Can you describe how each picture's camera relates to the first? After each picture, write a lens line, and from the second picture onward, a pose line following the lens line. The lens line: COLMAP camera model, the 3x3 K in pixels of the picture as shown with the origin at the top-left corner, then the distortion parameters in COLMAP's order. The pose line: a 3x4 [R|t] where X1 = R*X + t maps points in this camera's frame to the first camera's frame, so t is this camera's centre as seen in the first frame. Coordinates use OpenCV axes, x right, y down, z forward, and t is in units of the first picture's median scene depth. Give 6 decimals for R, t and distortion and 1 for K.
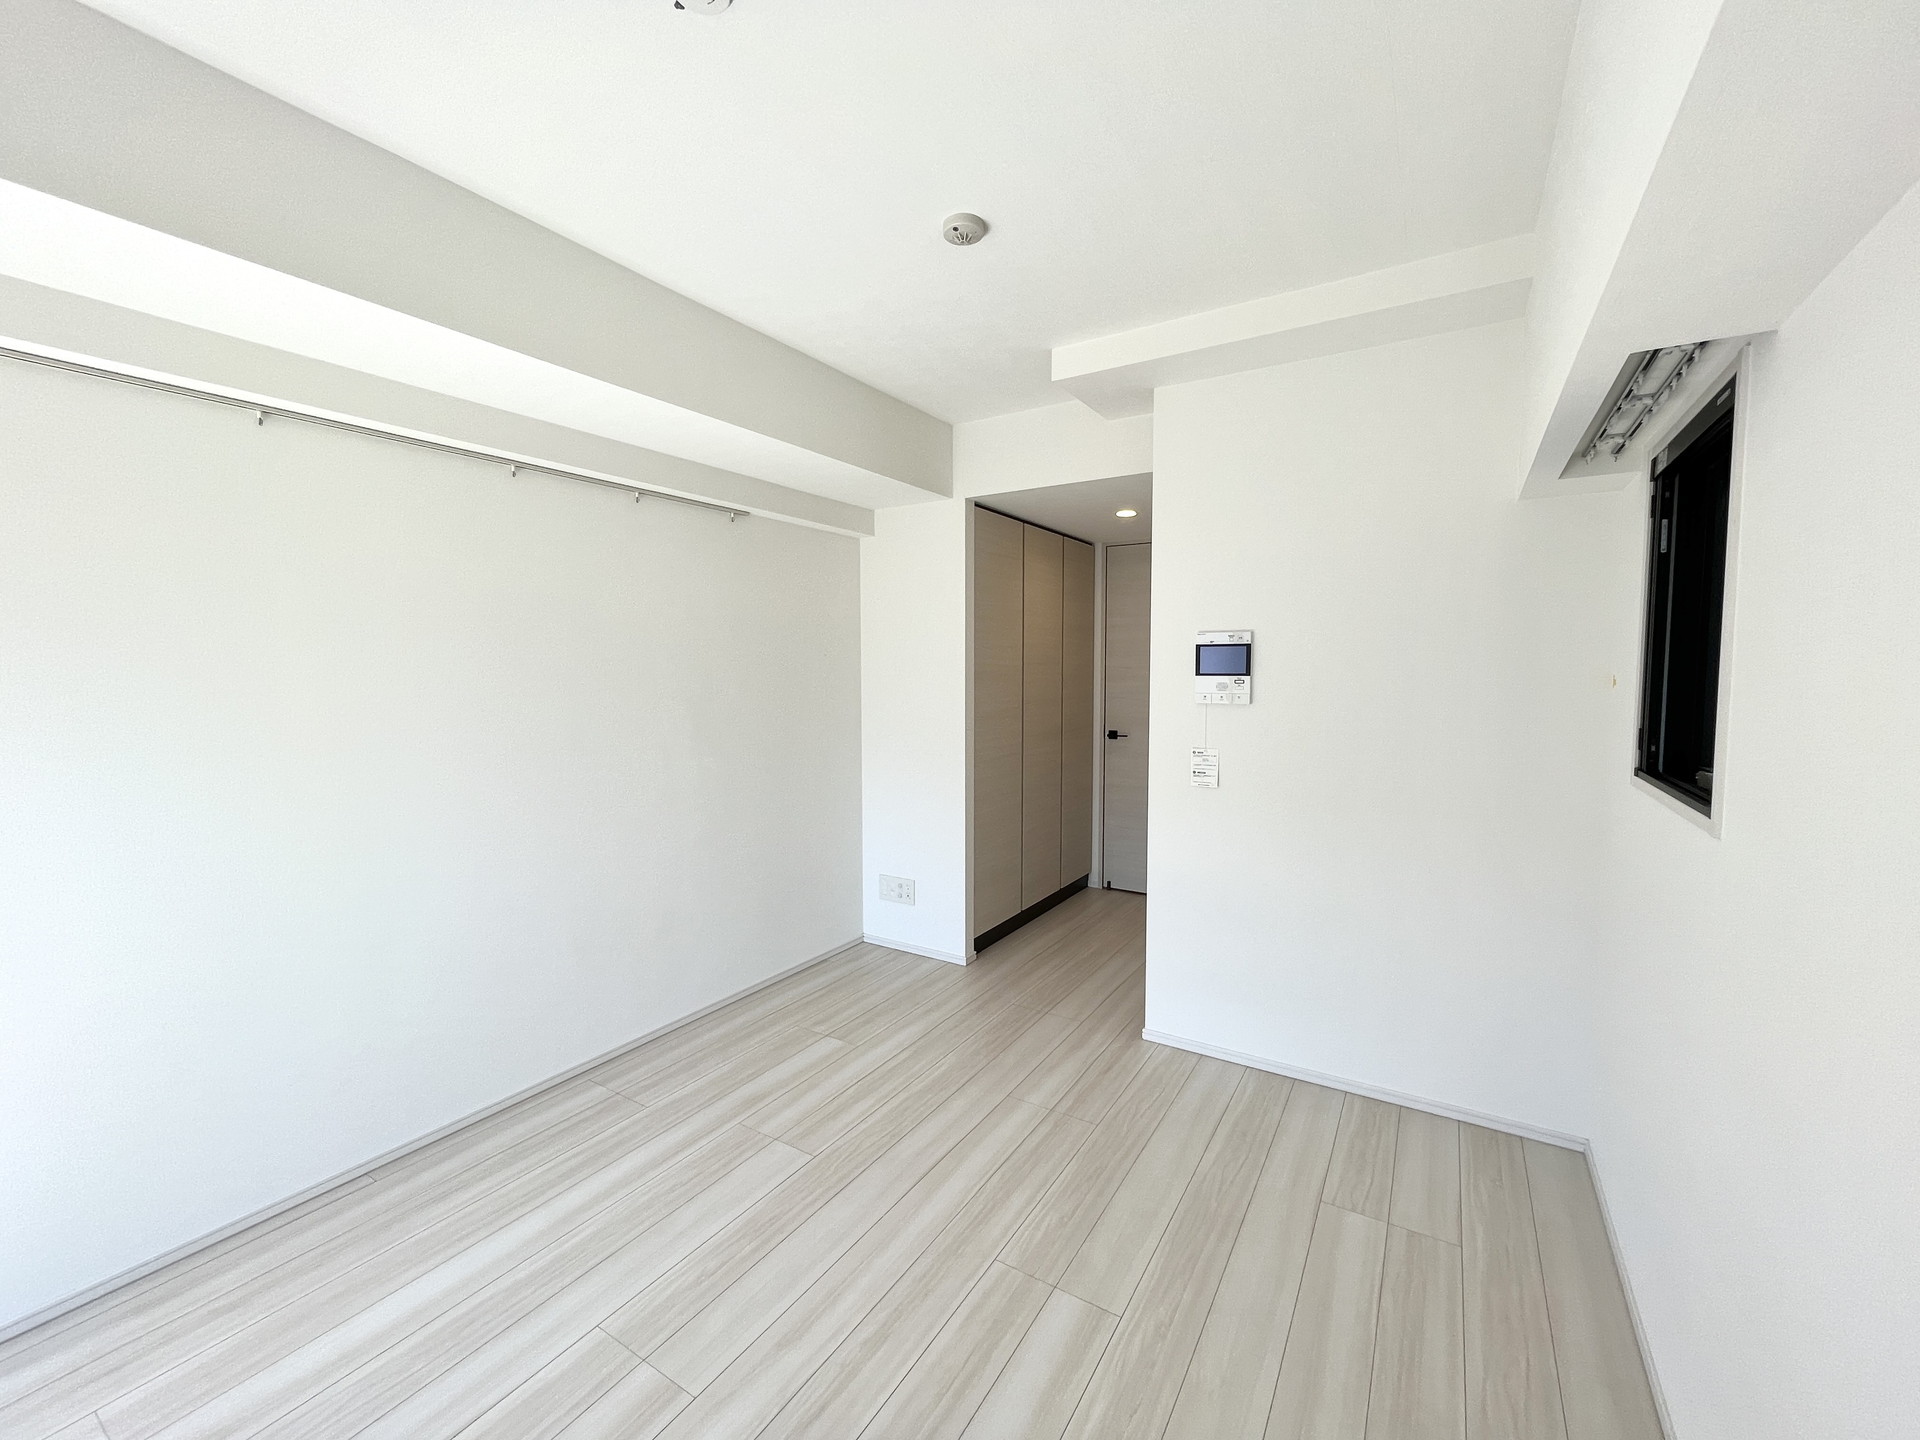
lens RADIAL K [[782.8, 0, 963.3], [0, 782.8, 714.3], [0, 0, 1]] dist [-0.004508, 0.000502]
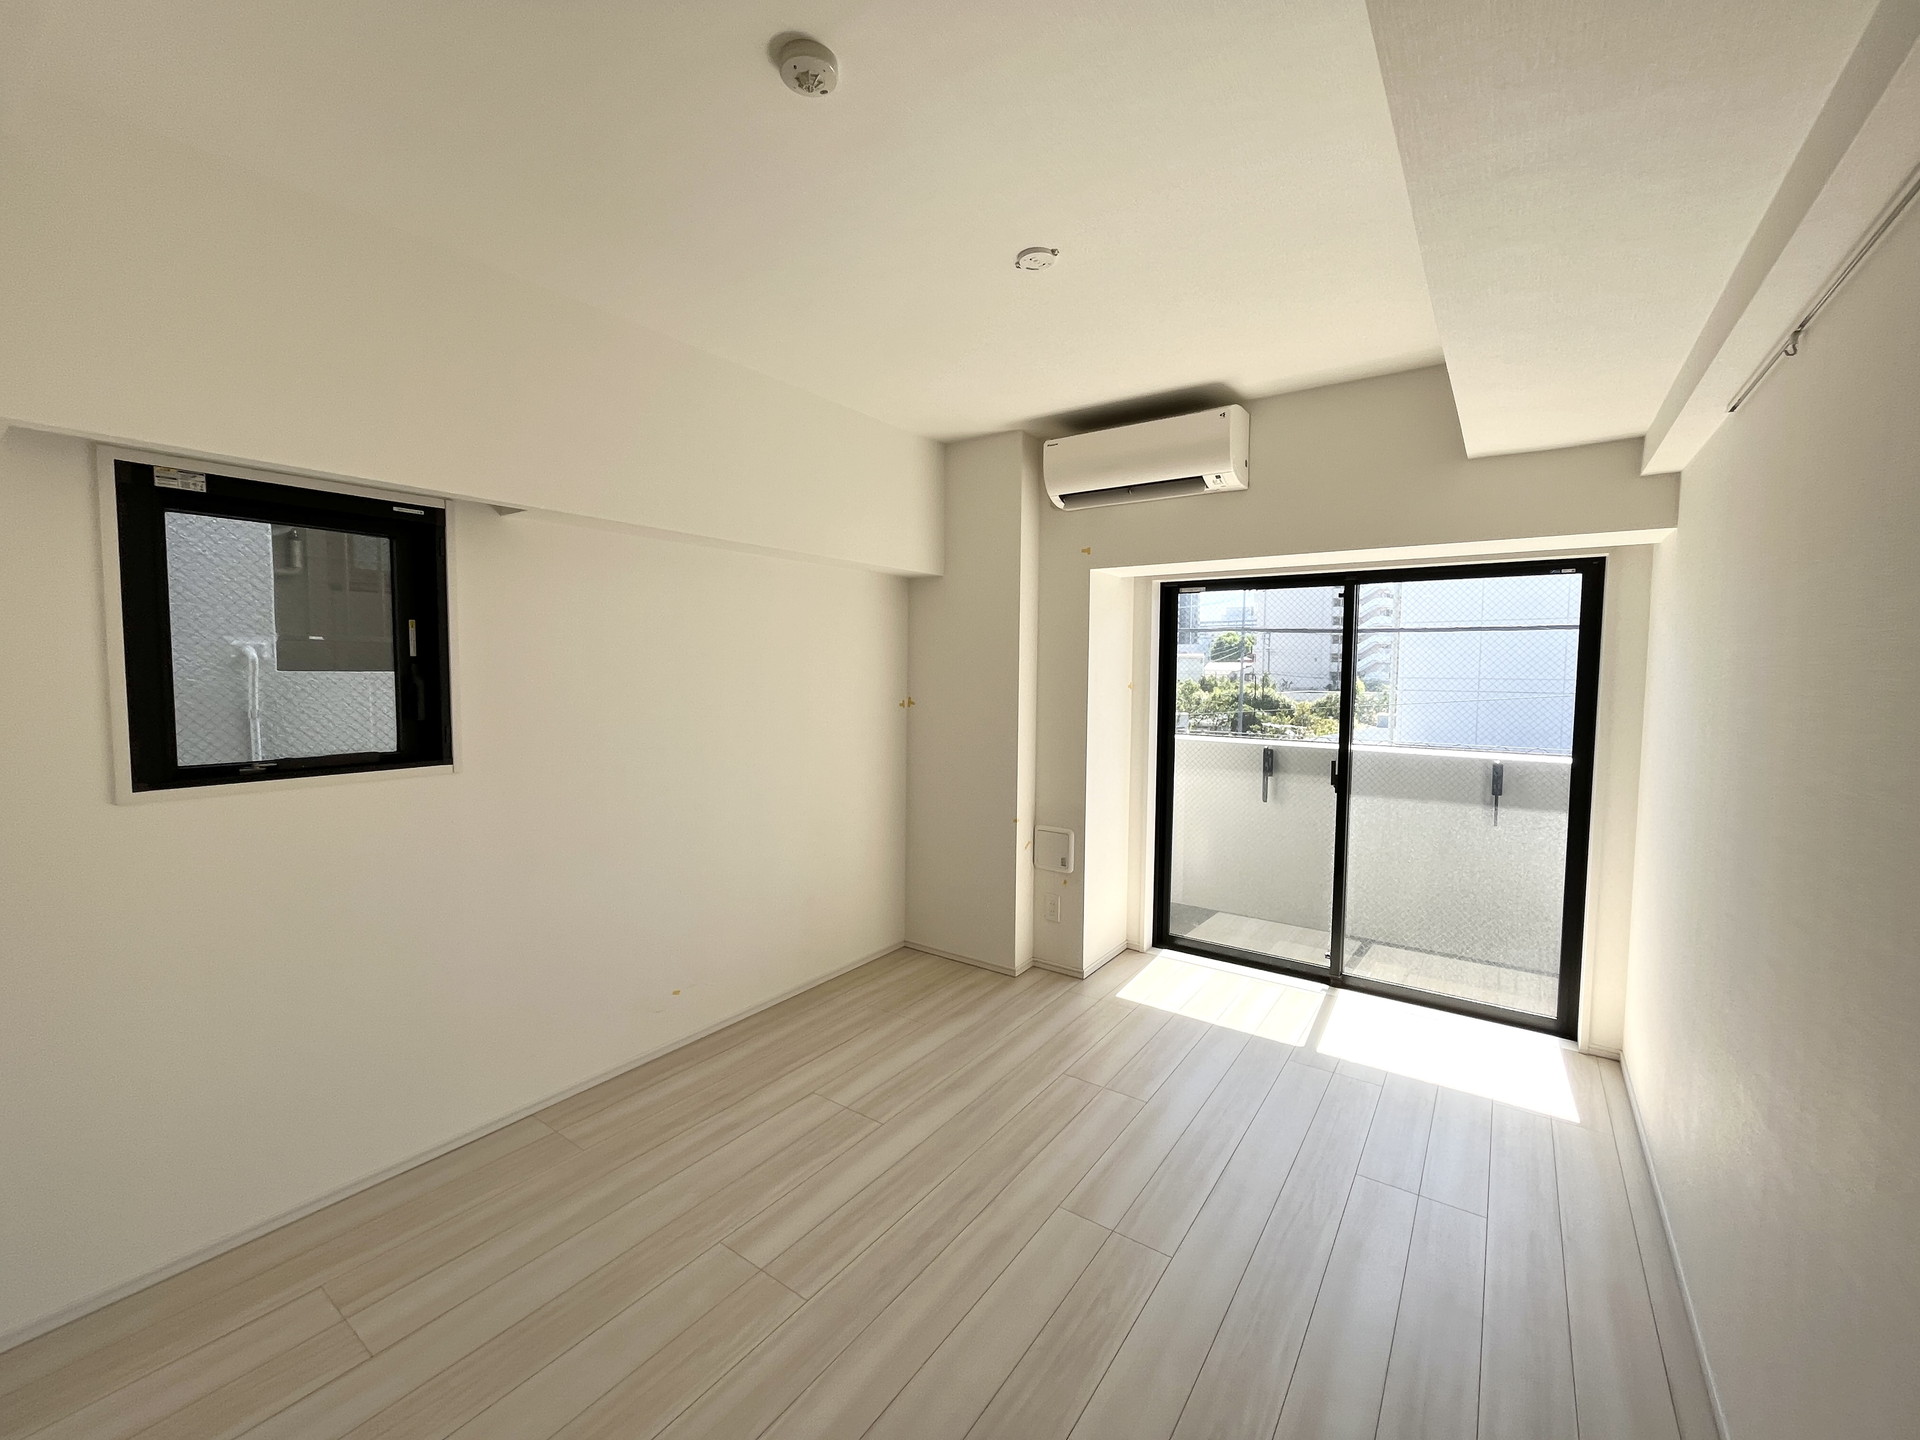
lens RADIAL K [[782.8, 0, 954.9], [0, 782.8, 723.7], [0, 0, 1]] dist [-0.004508, 0.000502]
pose [[-0.998118, -0.008319, 0.060763, -0.151031], [-0.000265, 0.991334, 0.131367, -0.102695], [-0.061329, 0.131103, -0.989470, 1.452412]]
